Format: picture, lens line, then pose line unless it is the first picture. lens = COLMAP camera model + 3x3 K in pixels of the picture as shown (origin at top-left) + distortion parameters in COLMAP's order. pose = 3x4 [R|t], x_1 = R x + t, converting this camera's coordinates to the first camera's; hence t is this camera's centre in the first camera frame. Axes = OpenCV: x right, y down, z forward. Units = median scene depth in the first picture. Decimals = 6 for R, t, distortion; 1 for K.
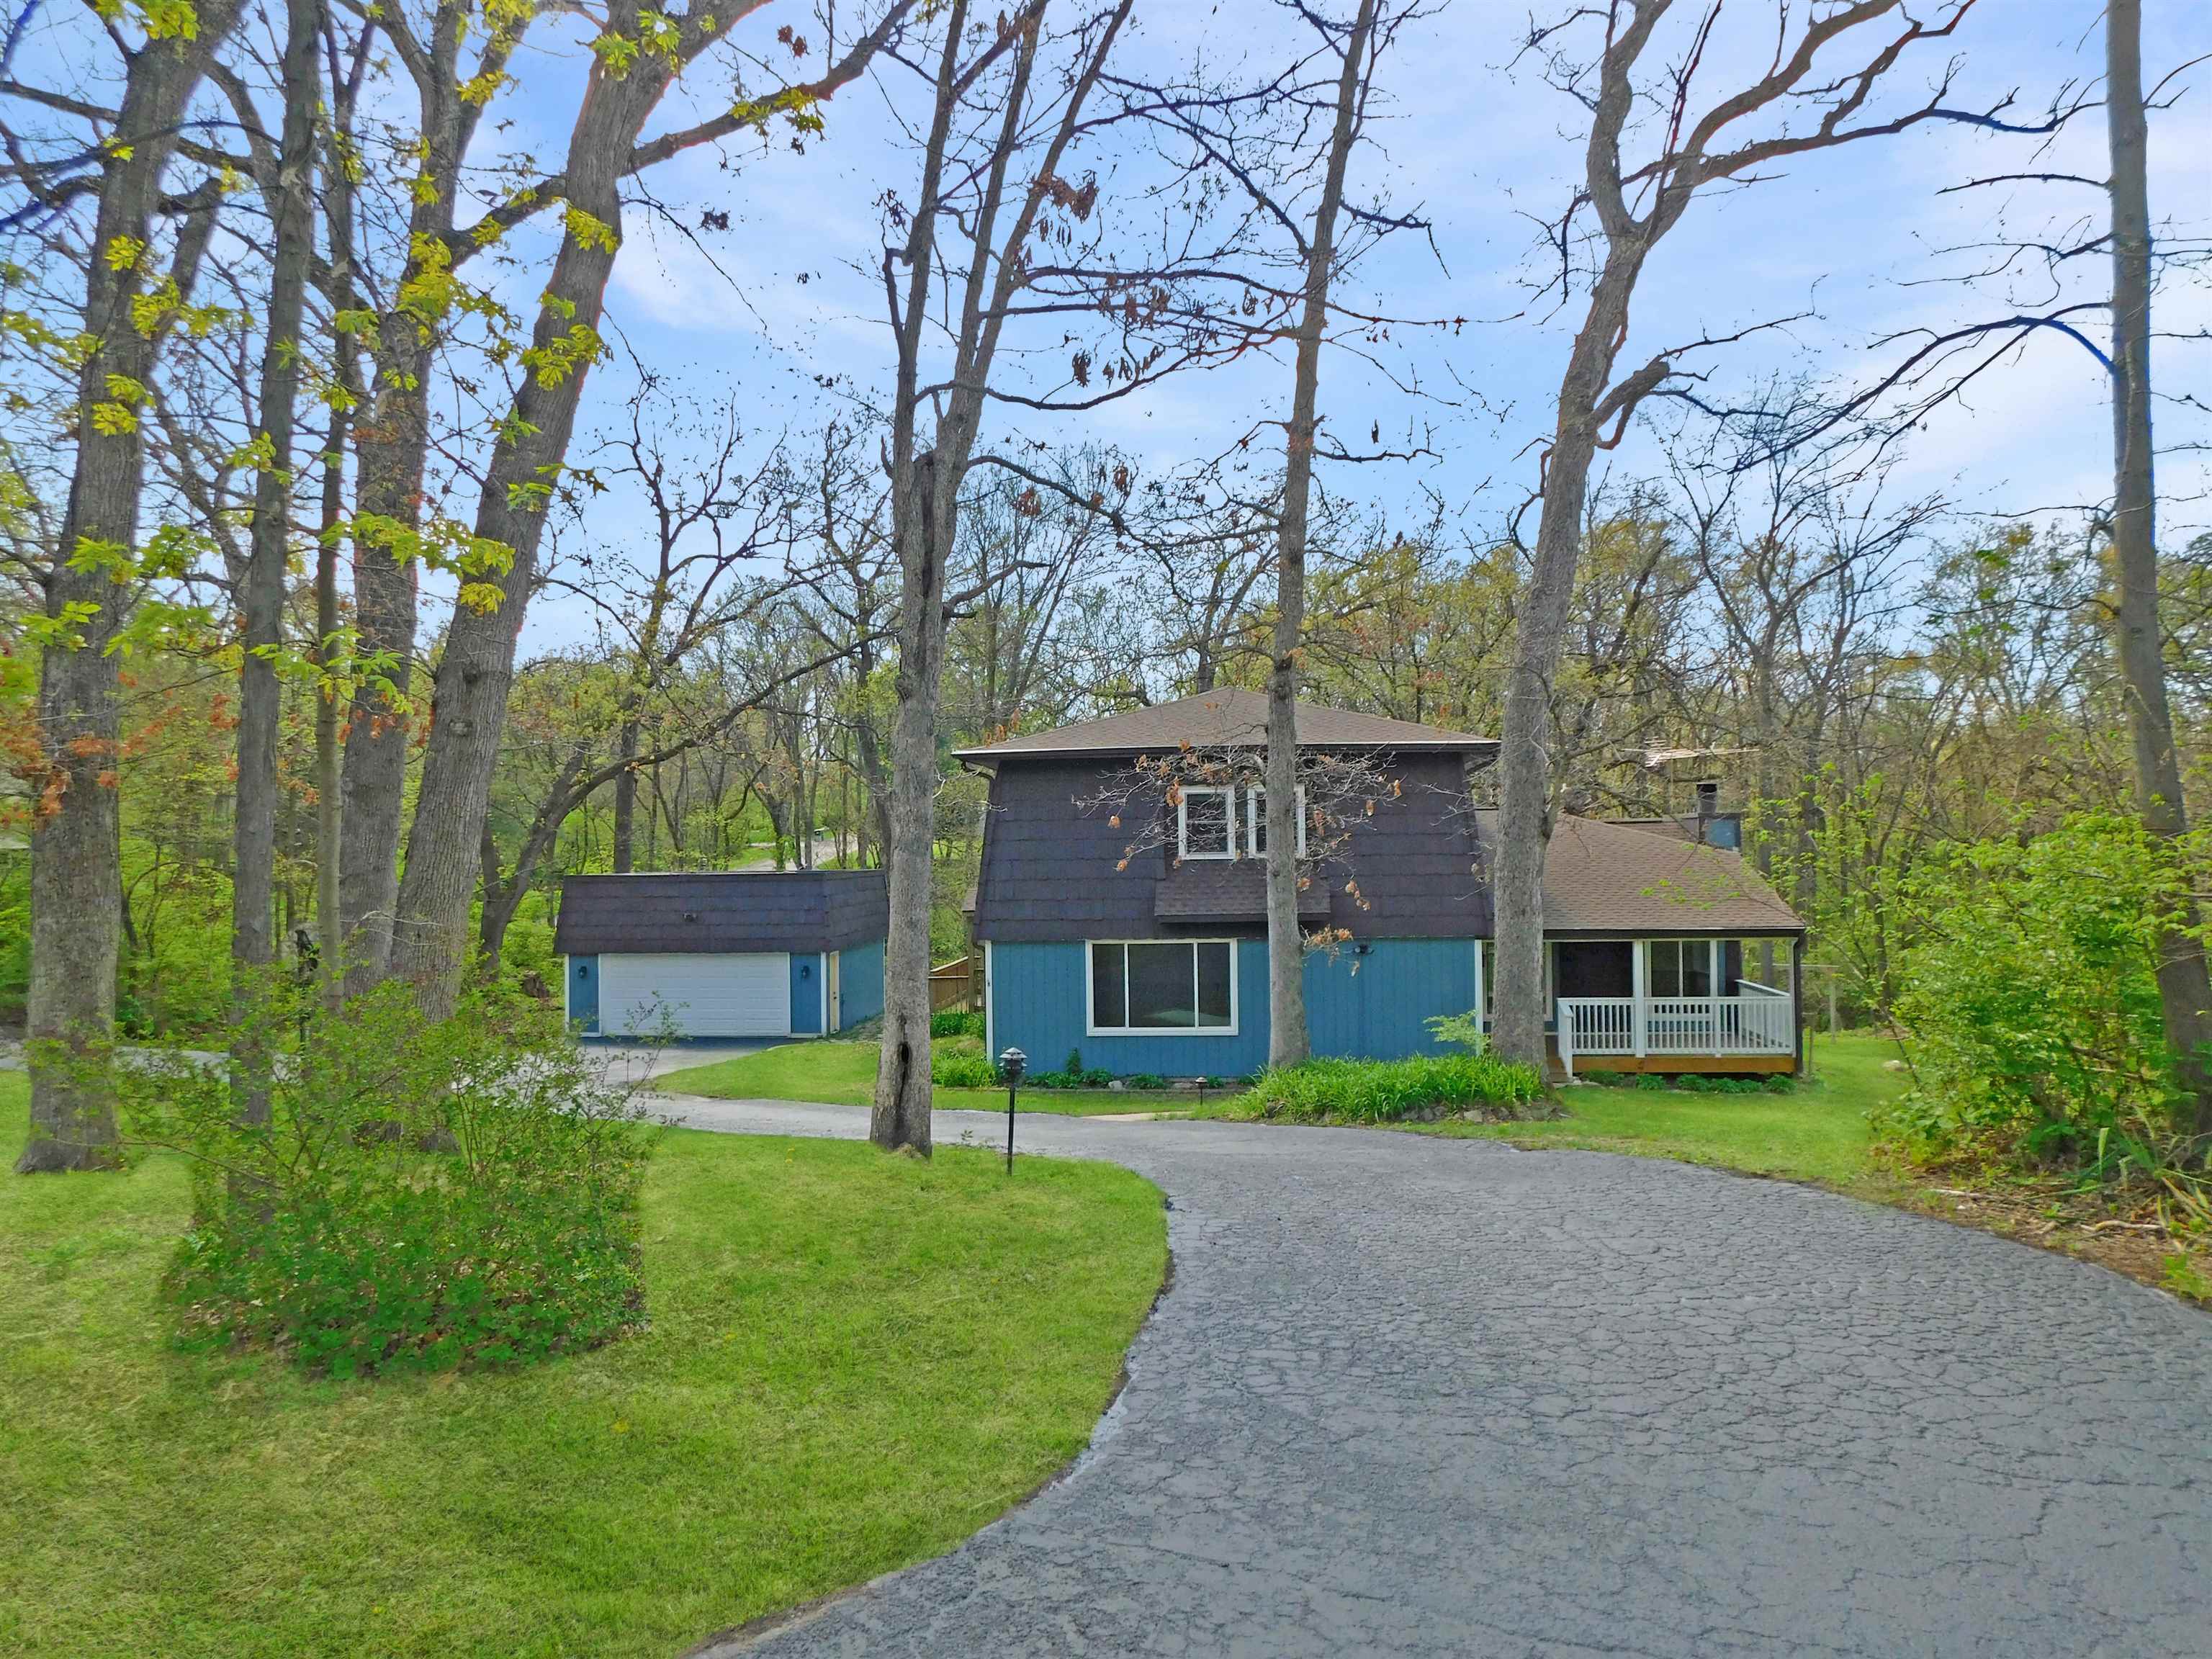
lens RADIAL K [[1490.5, 0, 1106.0], [0, 1490.5, 829.5], [0, 0, 1]] dist [-0.035342, 0.002824]
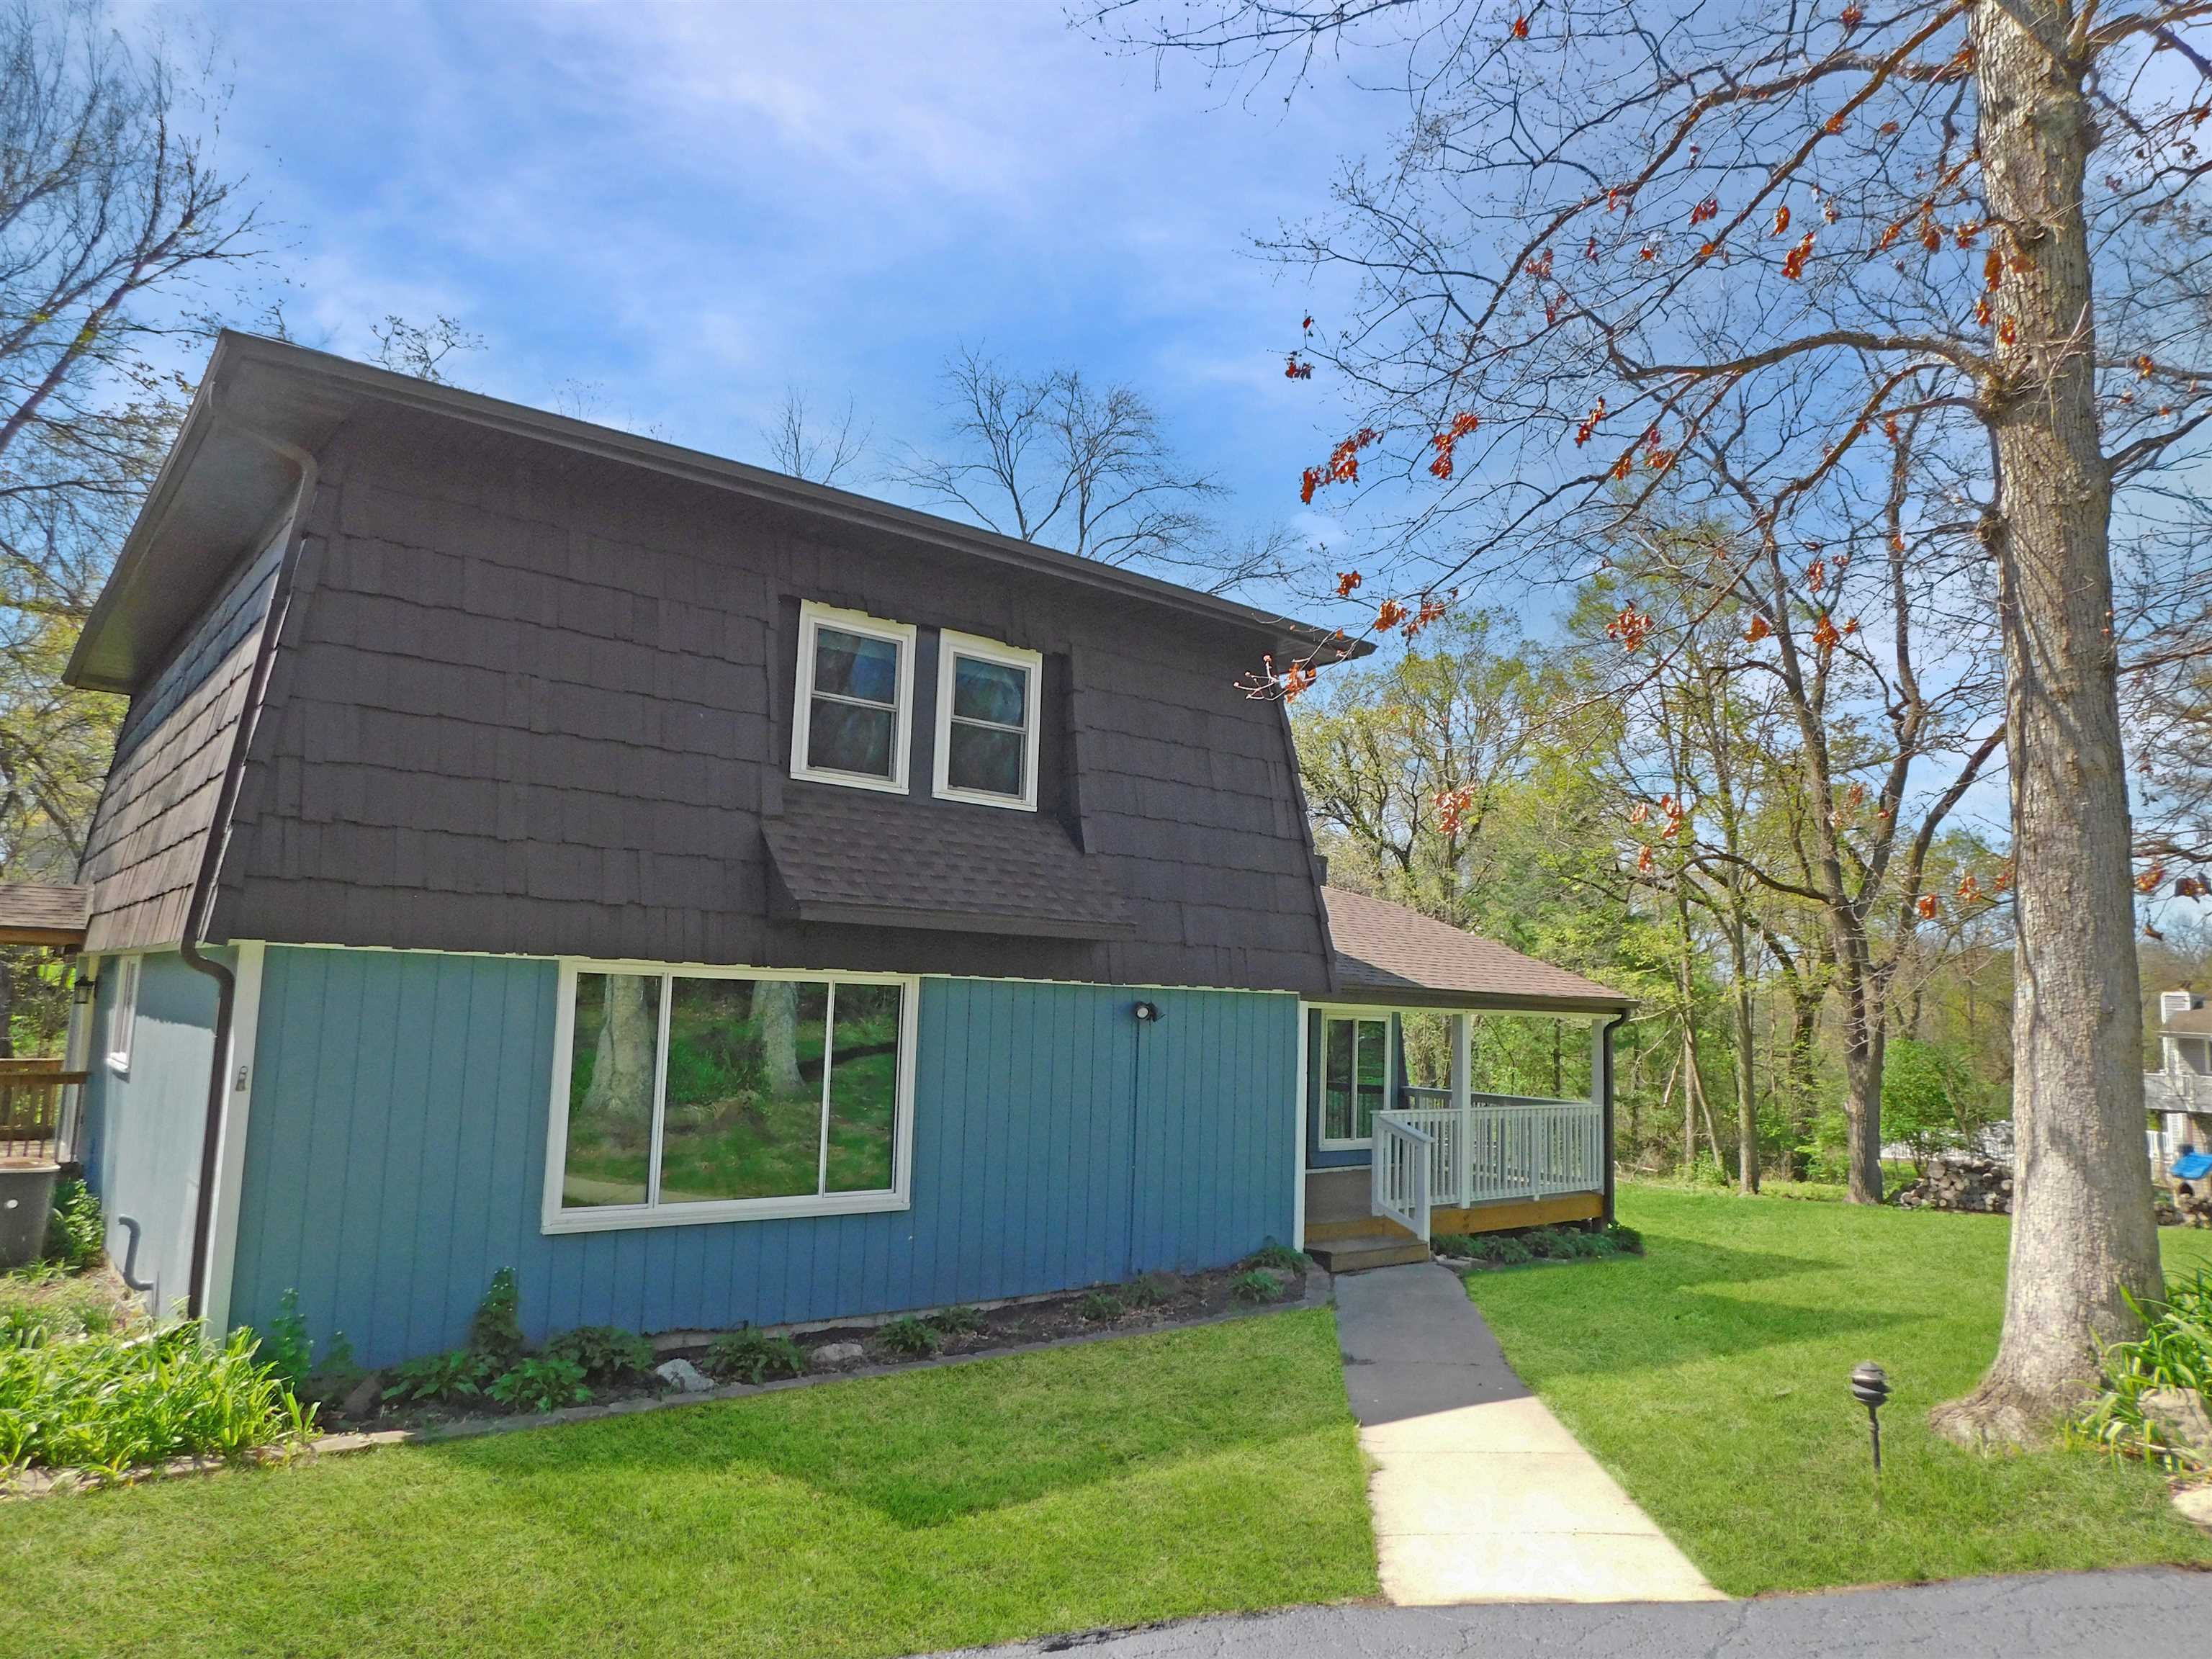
lens RADIAL K [[1490.5, 0, 1106.0], [0, 1490.5, 829.5], [0, 0, 1]] dist [-0.035342, 0.002824]
pose [[0.691206, 0.124724, 0.711813, -0.178159], [-0.052270, 0.991042, -0.122894, 0.079258], [-0.720764, 0.047738, 0.691534, 0.652245]]
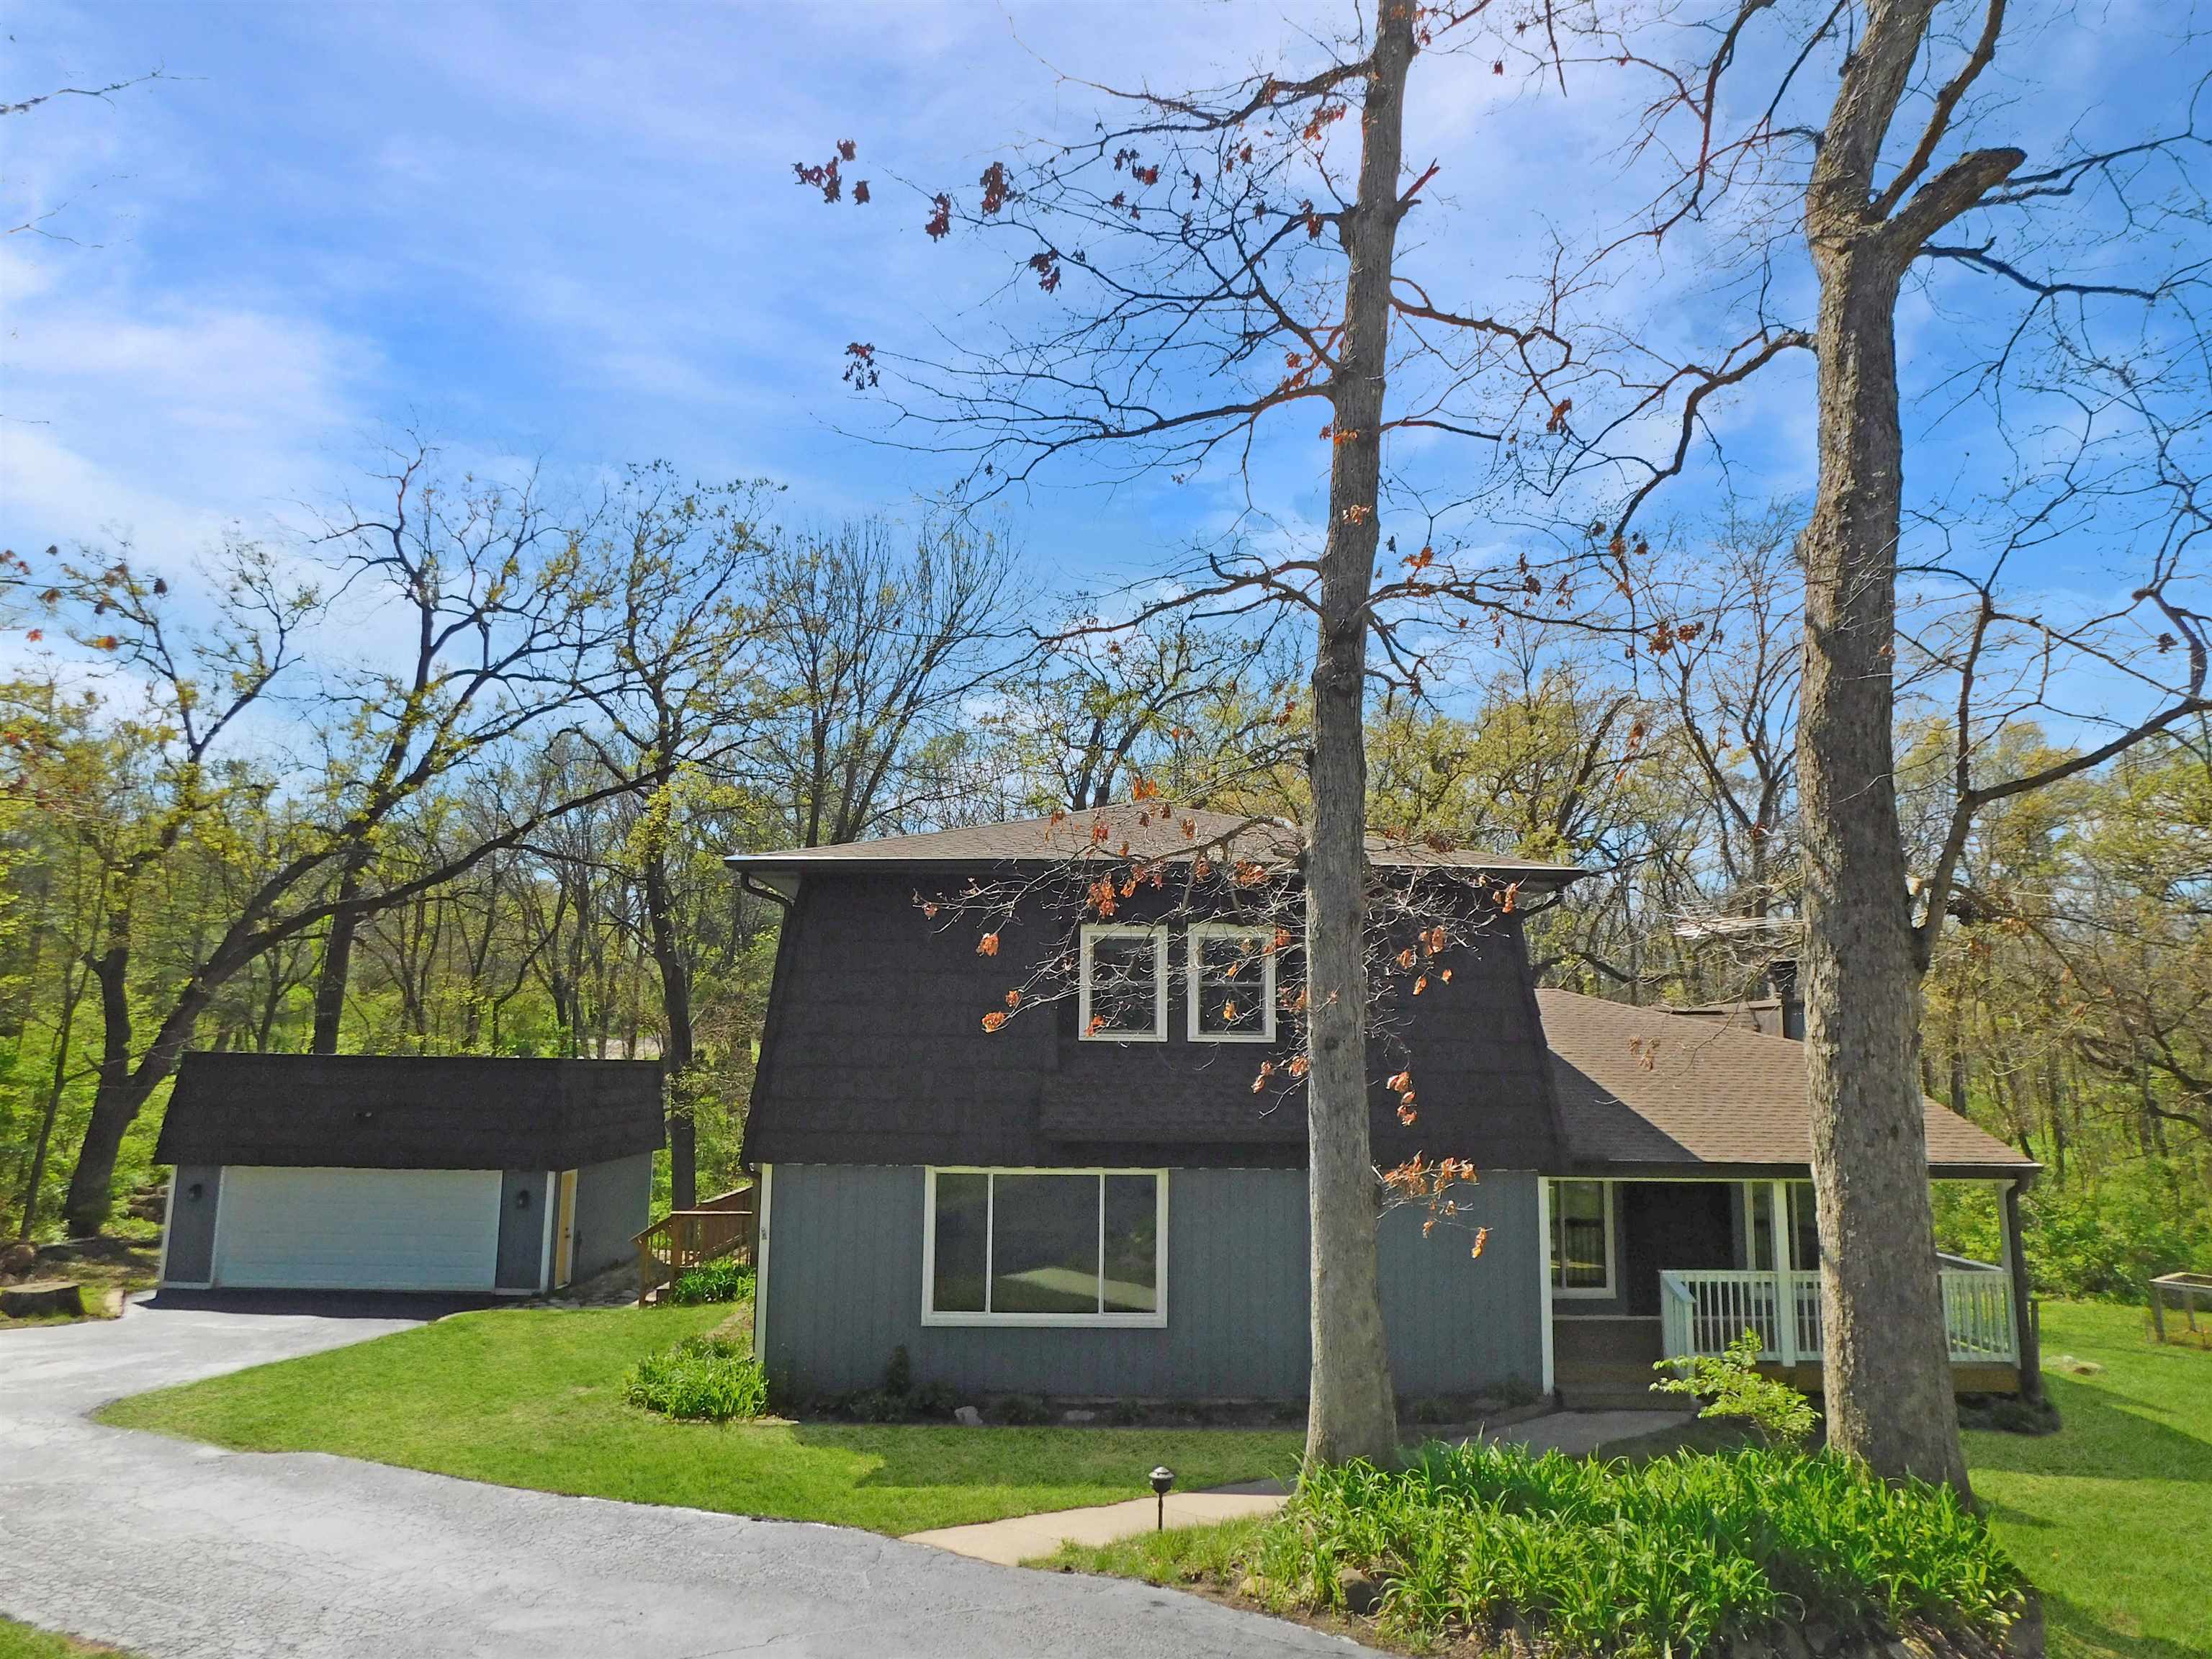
lens RADIAL K [[1490.5, 0, 1106.0], [0, 1490.5, 829.5], [0, 0, 1]] dist [-0.035342, 0.002824]
pose [[0.993973, 0.042094, 0.101223, -0.007709], [-0.027211, 0.989182, -0.144149, 0.022648], [-0.106196, 0.140526, 0.984365, 0.358783]]
